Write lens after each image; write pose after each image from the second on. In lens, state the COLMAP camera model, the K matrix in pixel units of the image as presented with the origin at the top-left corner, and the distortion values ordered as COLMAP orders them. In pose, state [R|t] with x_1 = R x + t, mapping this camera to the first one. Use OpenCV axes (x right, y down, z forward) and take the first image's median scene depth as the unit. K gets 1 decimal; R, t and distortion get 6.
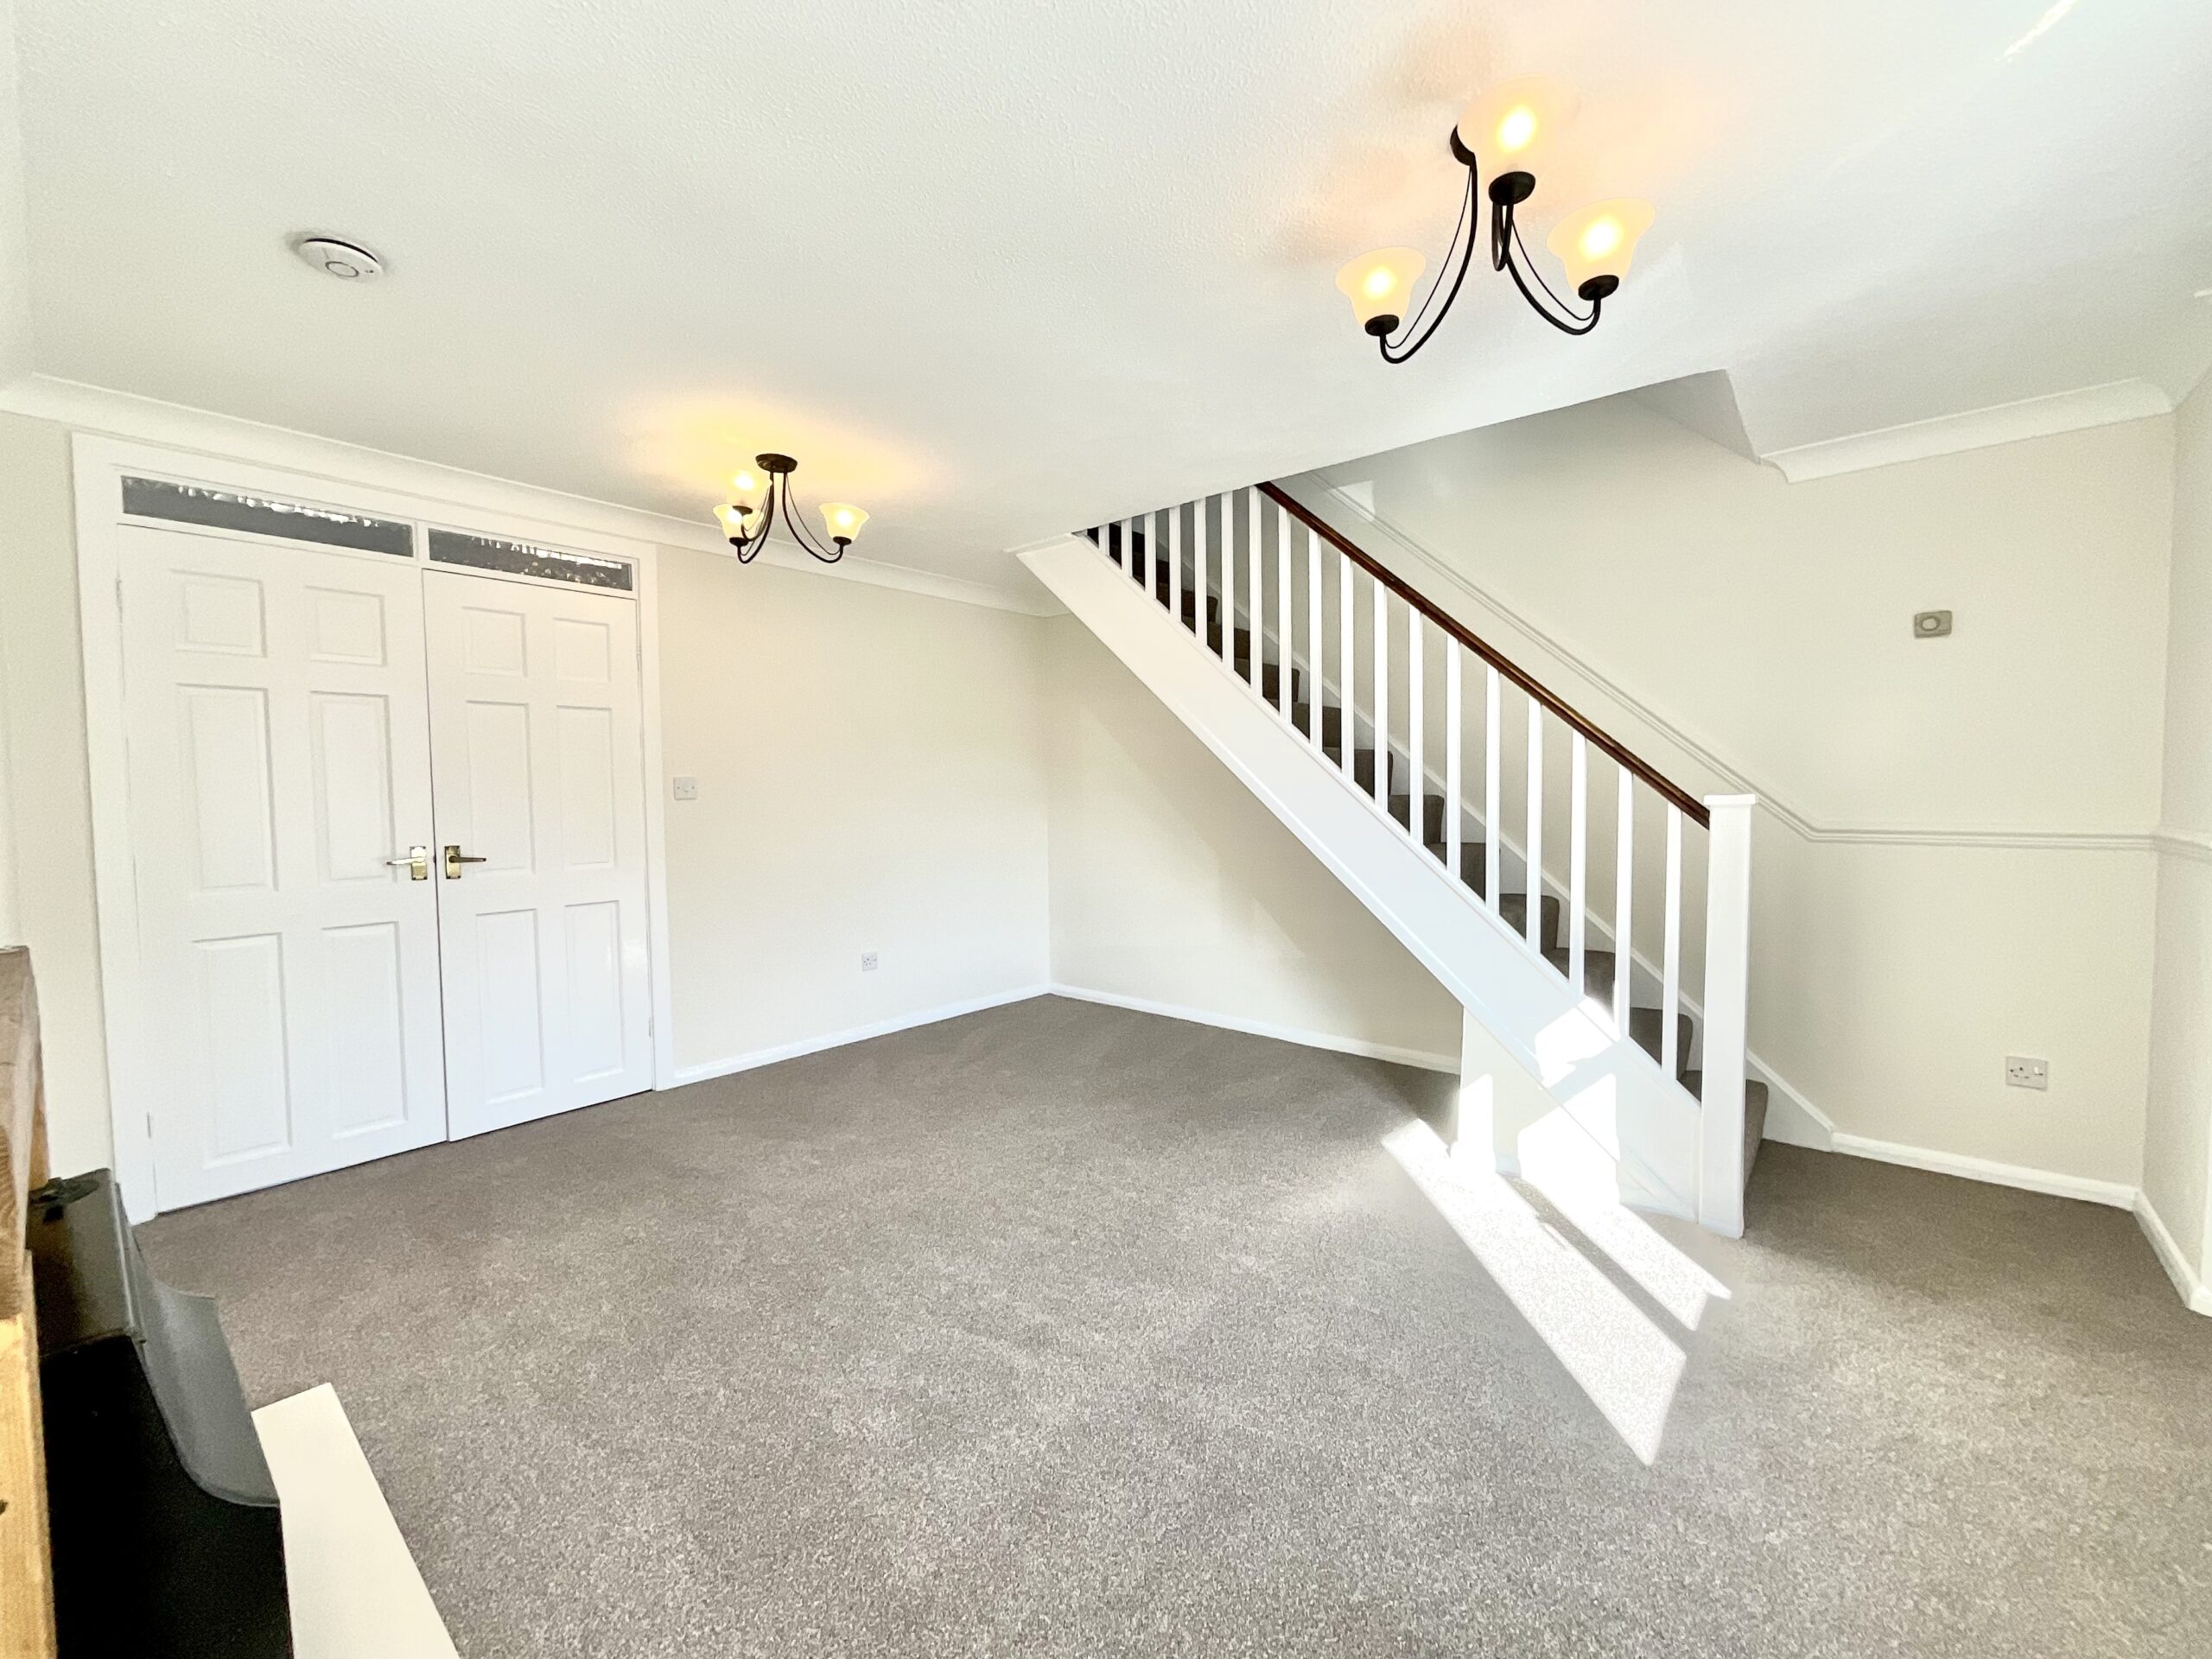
lens RADIAL K [[892.9, 0, 1101.8], [0, 892.9, 824.1], [0, 0, 1]] dist [-0.000635, -0.000008]
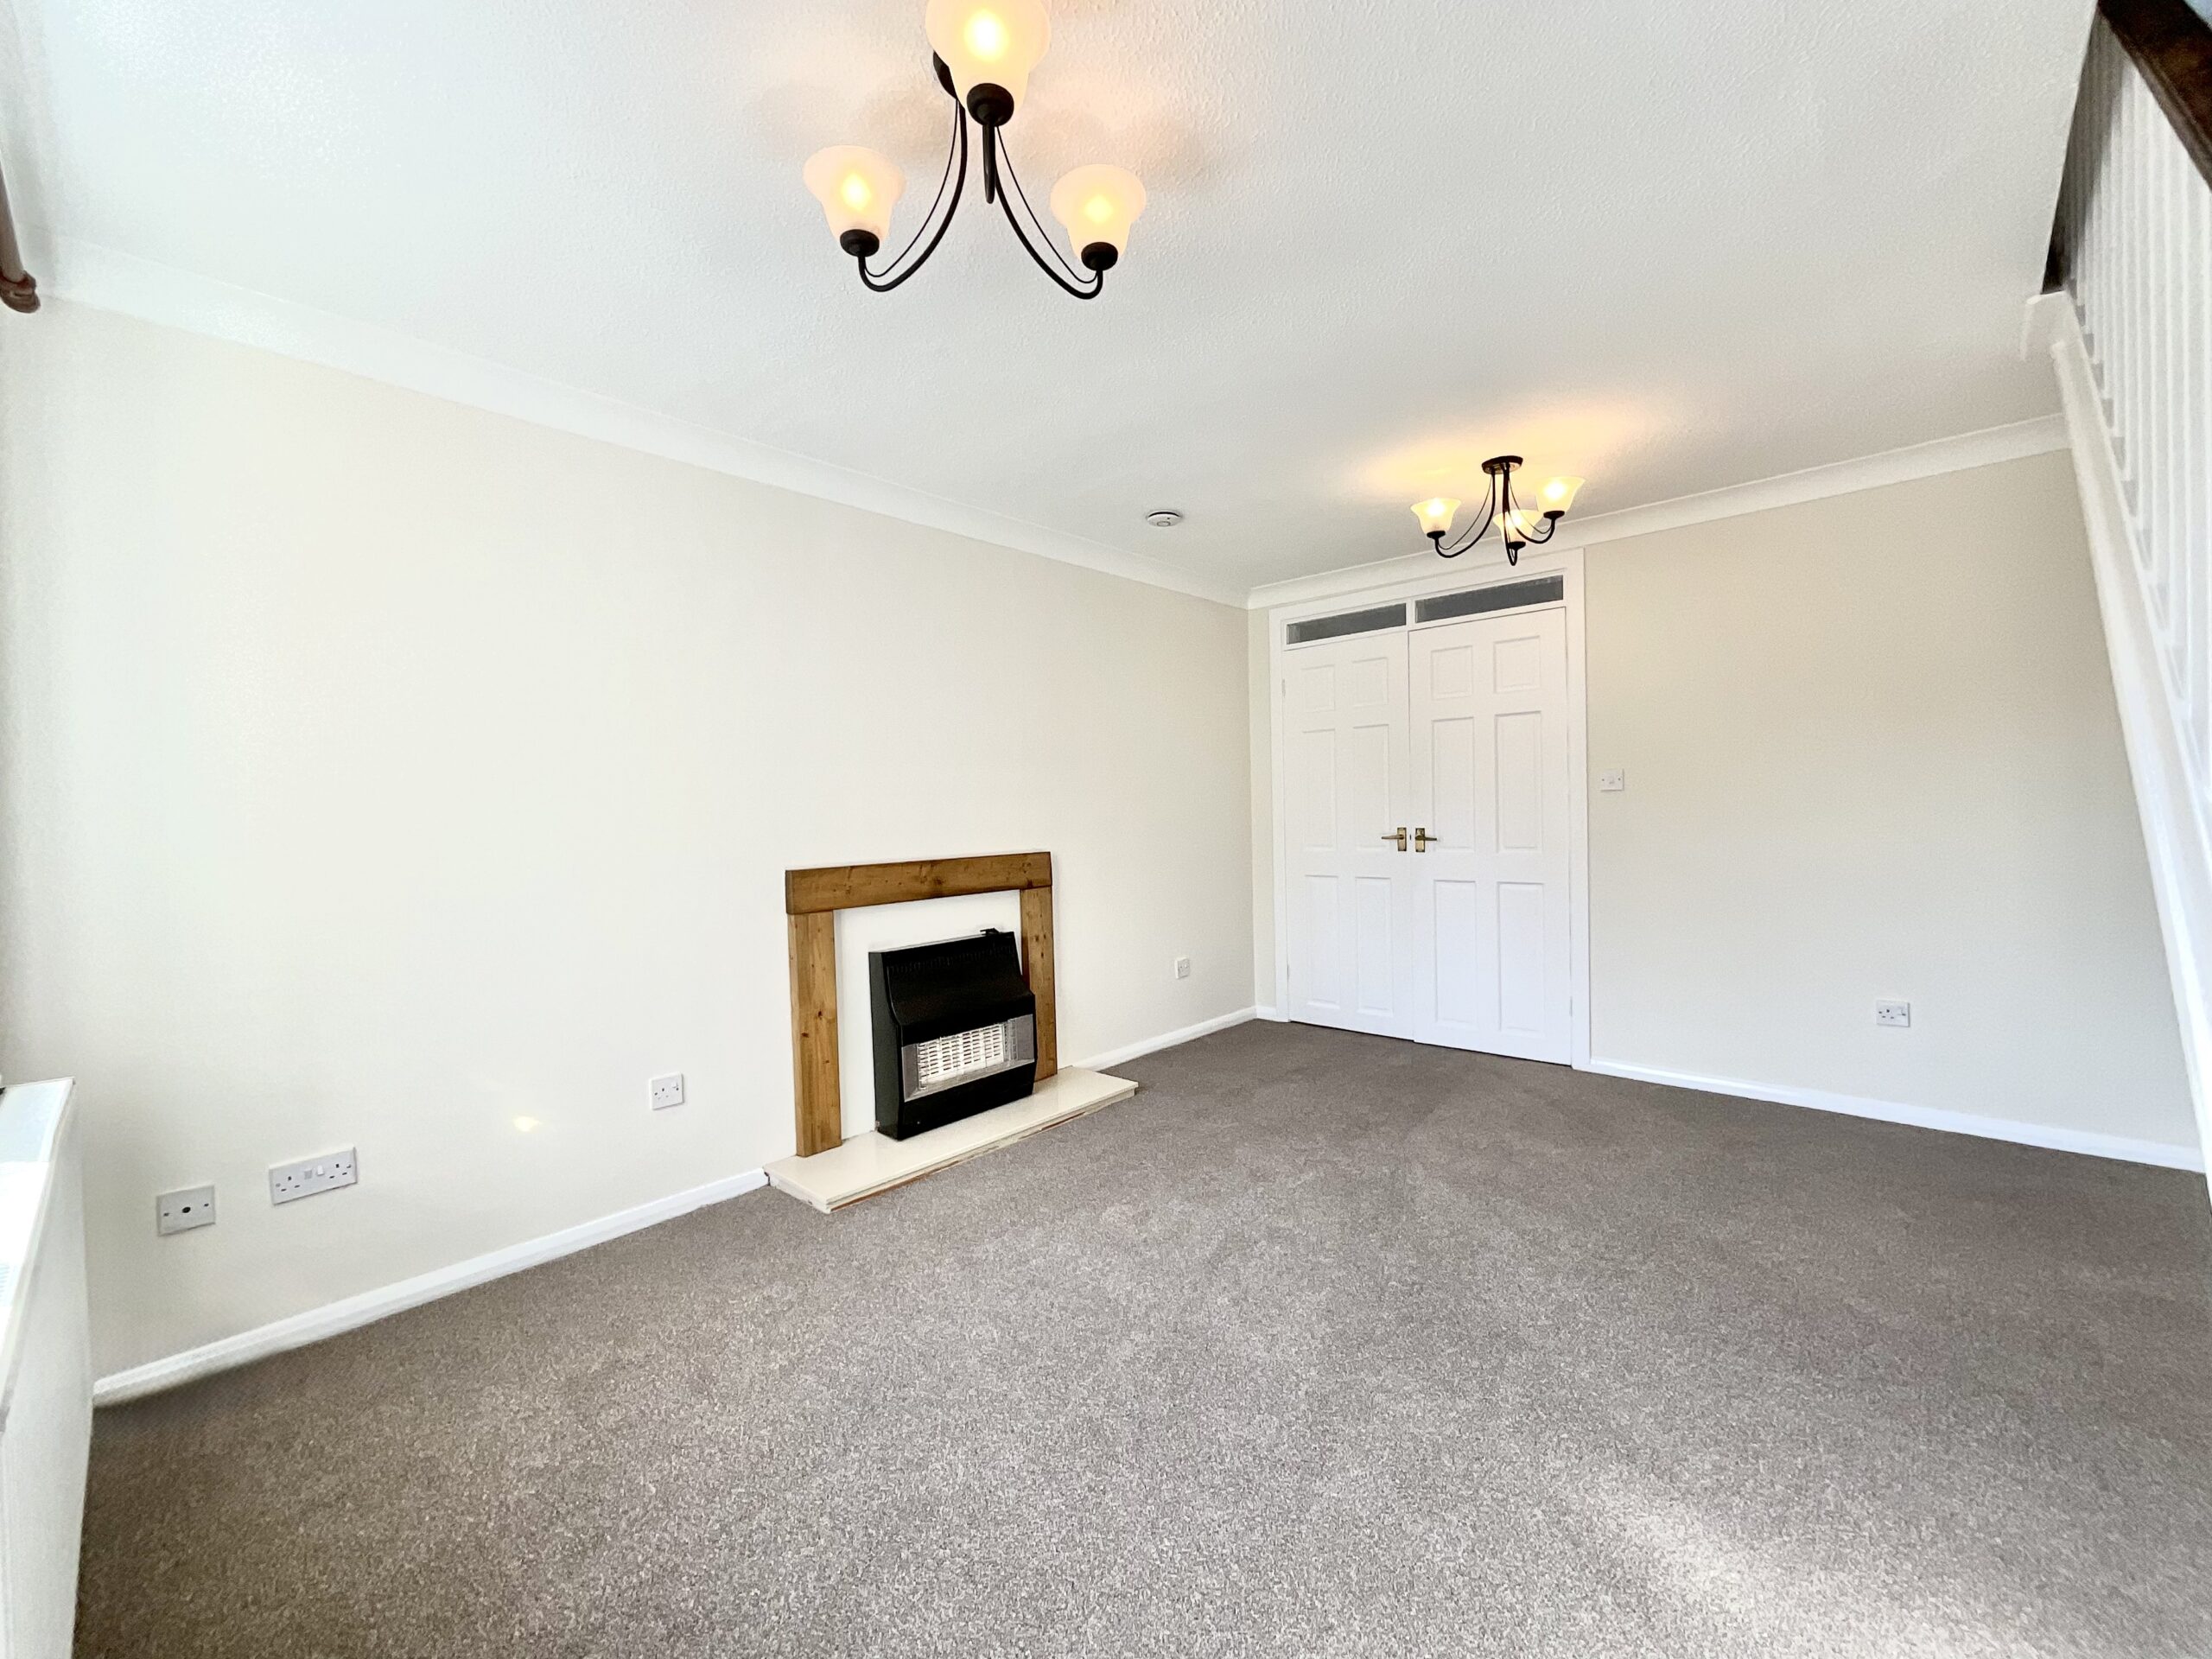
lens RADIAL K [[904.0, 0, 1110.2], [0, 904.0, 832.0], [0, 0, 1]] dist [0.000216, 0.000046]
pose [[-0.034615, 0.036431, -0.998736, 0.683932], [-0.013726, 0.999224, 0.036925, -0.014814], [0.999306, 0.014987, -0.034088, 0.572029]]
